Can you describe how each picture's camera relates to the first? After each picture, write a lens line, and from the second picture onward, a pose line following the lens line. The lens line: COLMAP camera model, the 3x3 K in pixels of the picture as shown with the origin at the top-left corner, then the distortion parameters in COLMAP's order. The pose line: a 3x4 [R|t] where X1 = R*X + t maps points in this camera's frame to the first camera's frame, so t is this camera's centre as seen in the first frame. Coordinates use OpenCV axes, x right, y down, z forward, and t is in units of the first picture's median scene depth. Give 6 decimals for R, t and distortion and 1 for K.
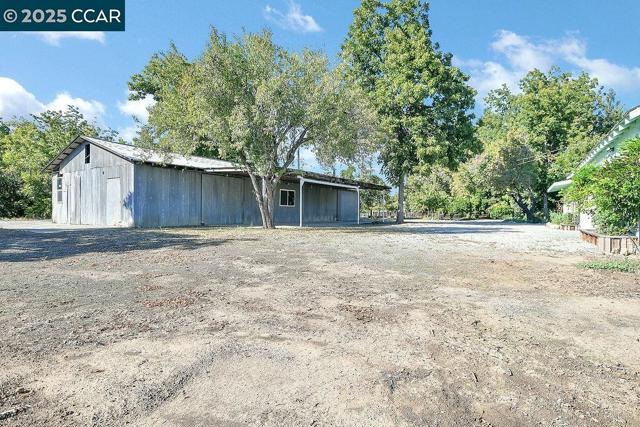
lens RADIAL K [[349.0, 0, 328.8], [0, 349.0, 216.9], [0, 0, 1]] dist [-0.024935, 0.000114]
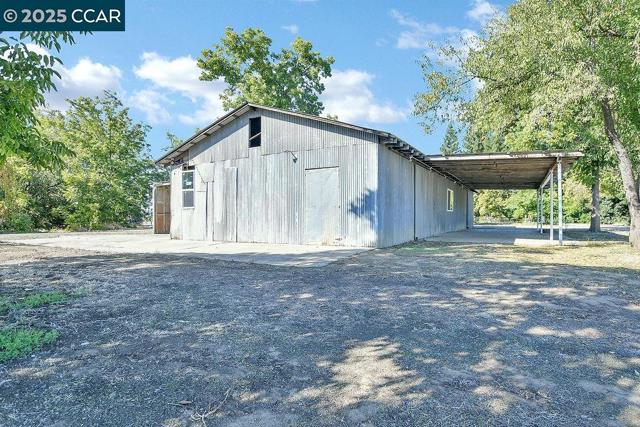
lens RADIAL K [[349.0, 0, 328.8], [0, 349.0, 216.9], [0, 0, 1]] dist [-0.024935, 0.000114]
pose [[0.998788, -0.009595, 0.048282, -0.556373], [0.010285, 0.999848, -0.014062, -0.013097], [-0.048140, 0.014542, 0.998735, 0.320975]]
